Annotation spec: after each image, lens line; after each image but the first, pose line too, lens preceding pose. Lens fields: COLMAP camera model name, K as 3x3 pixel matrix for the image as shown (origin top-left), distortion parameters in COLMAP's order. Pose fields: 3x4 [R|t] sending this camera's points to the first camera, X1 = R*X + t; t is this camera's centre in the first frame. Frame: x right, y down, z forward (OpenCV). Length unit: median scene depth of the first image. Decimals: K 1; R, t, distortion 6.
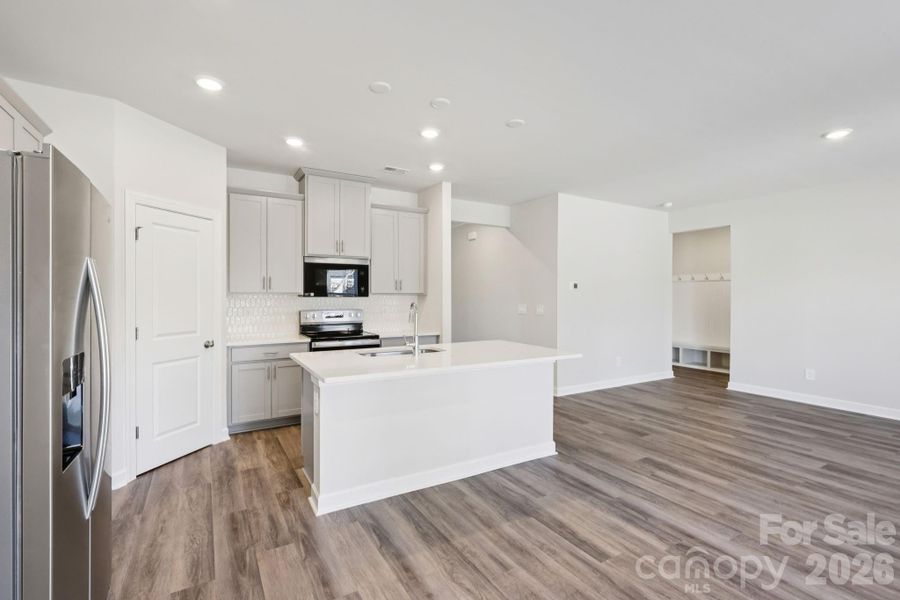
lens RADIAL K [[416.6, 0, 444.9], [0, 416.6, 302.1], [0, 0, 1]] dist [-0.004974, 0.000830]
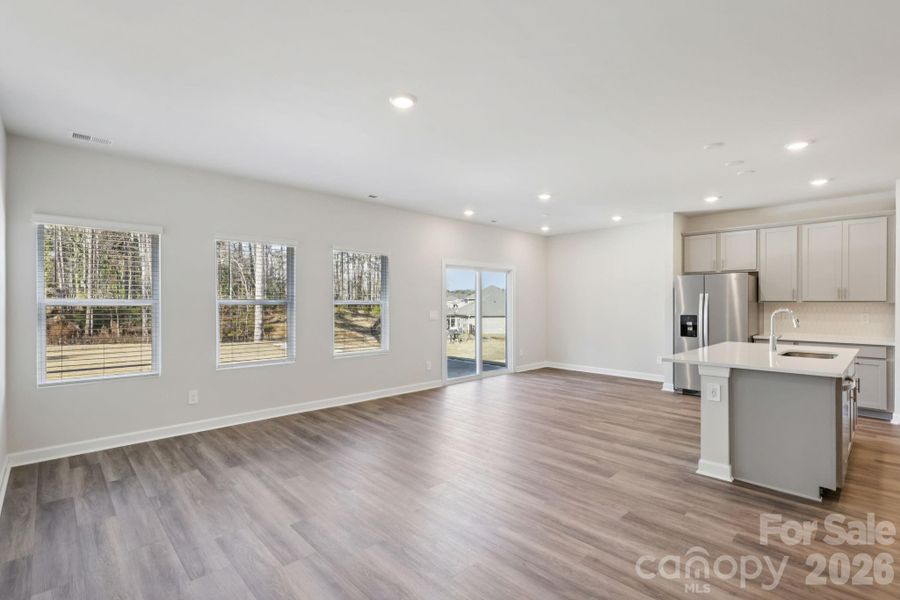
lens RADIAL K [[416.6, 0, 450.7], [0, 416.6, 305.1], [0, 0, 1]] dist [-0.004974, 0.000830]
pose [[-0.971724, -0.001445, -0.236115, 1.111598], [-0.007388, 0.999678, 0.024286, -0.029691], [0.236004, 0.025343, -0.971422, 1.917225]]
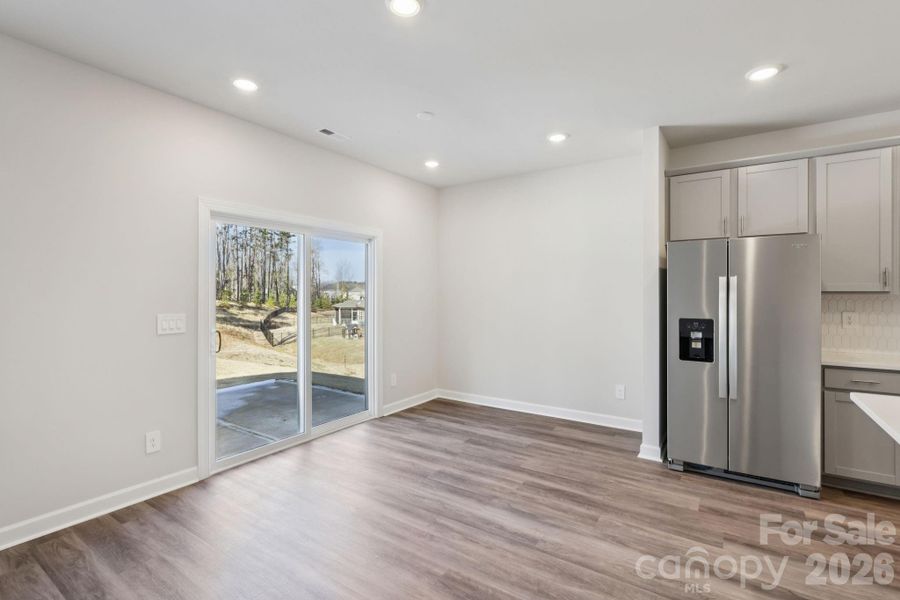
lens RADIAL K [[416.6, 0, 449.4], [0, 416.6, 295.1], [0, 0, 1]] dist [-0.004974, 0.000830]
pose [[-0.898329, -0.003636, -0.439308, 0.575059], [-0.012857, 0.999755, 0.018016, -0.012429], [0.439135, 0.021833, -0.898156, 0.983846]]
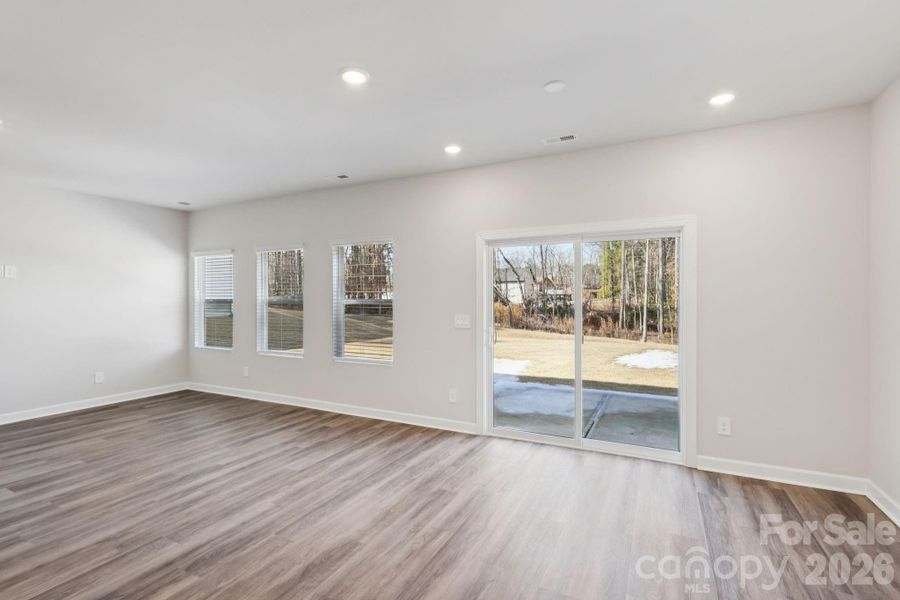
lens RADIAL K [[416.6, 0, 458.0], [0, 416.6, 309.3], [0, 0, 1]] dist [-0.004974, 0.000830]
pose [[-0.559170, -0.023831, 0.828711, -0.372738], [0.013532, 0.999191, 0.037865, -0.020069], [-0.828943, 0.032387, -0.558395, 0.688929]]
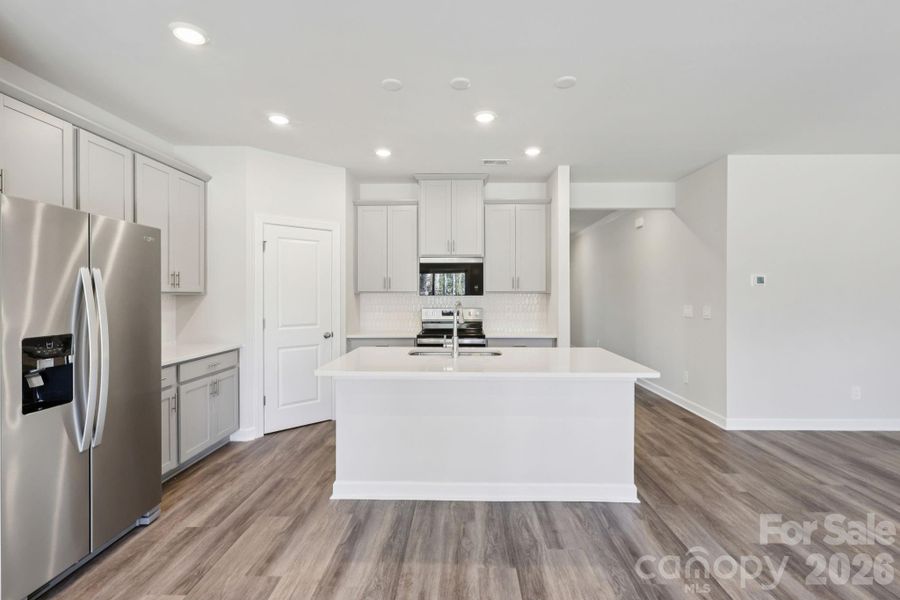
lens RADIAL K [[416.6, 0, 450.2], [0, 416.6, 297.4], [0, 0, 1]] dist [-0.004974, 0.000830]
pose [[0.852287, 0.001331, -0.523073, 0.404815], [-0.006088, 0.999954, -0.007375, -0.000029], [0.523039, 0.009470, 0.852256, 0.190137]]
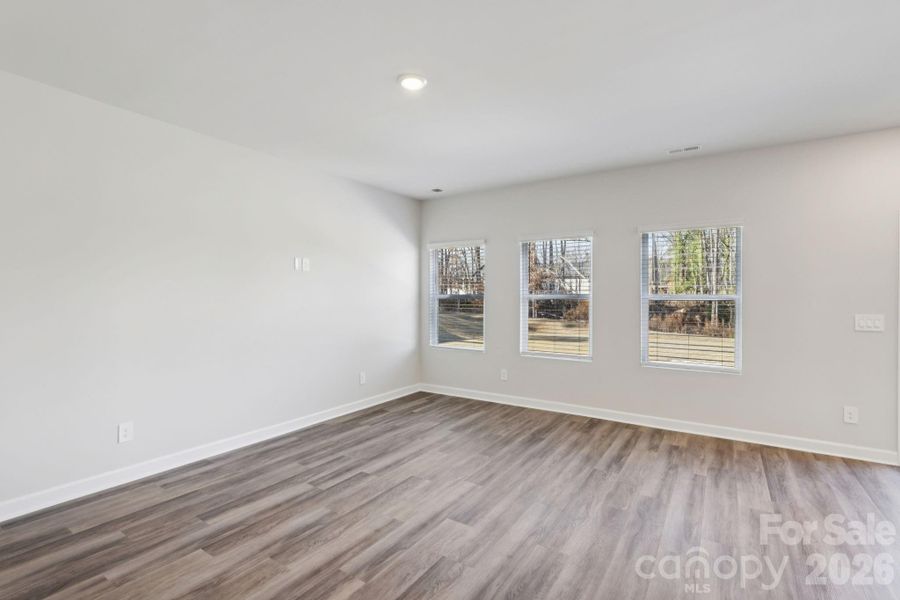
lens RADIAL K [[416.6, 0, 453.4], [0, 416.6, 295.3], [0, 0, 1]] dist [-0.004974, 0.000830]
pose [[-0.448303, 0.001469, 0.893880, 0.247795], [0.014624, 0.999877, 0.005691, -0.018410], [-0.893762, 0.015623, -0.448270, 1.349589]]
